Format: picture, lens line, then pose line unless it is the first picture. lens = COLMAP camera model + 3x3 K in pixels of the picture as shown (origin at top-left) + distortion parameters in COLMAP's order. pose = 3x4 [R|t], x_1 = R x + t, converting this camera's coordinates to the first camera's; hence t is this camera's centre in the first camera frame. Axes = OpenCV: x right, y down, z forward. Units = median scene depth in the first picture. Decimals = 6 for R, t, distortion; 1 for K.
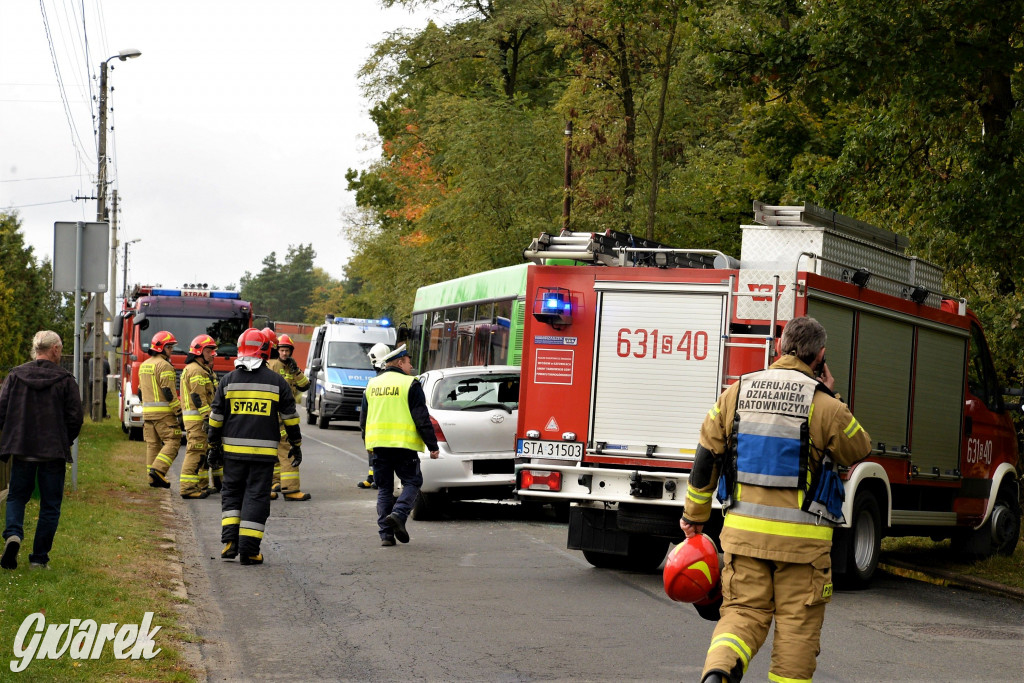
lens RADIAL K [[2429.6, 0, 512.0], [0, 2429.6, 341.5], [0, 0, 1]] dist [0.017303, 0.283225]
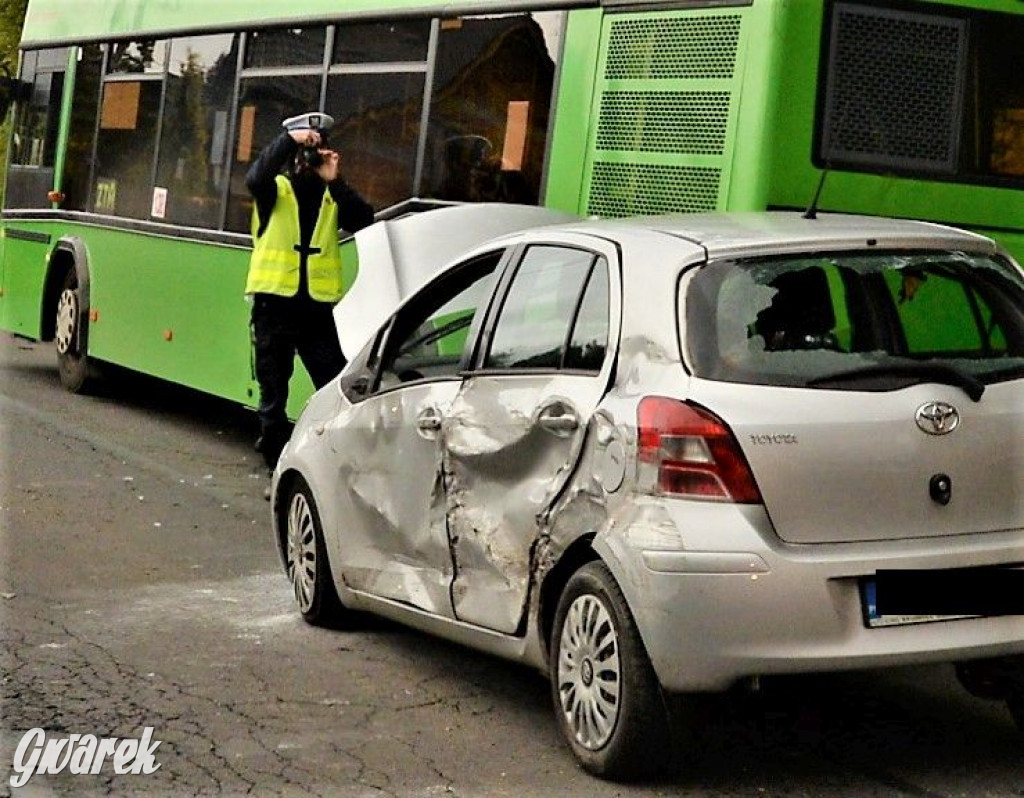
lens RADIAL K [[2832.6, 0, 603.9], [0, 2832.6, 253.2], [0, 0, 1]] dist [-0.045257, -0.207749]
pose [[0.961456, 0.021018, 0.274153, -0.130464], [-0.034416, 0.998432, 0.044151, 0.000400], [-0.272795, -0.051884, 0.960672, 0.707887]]
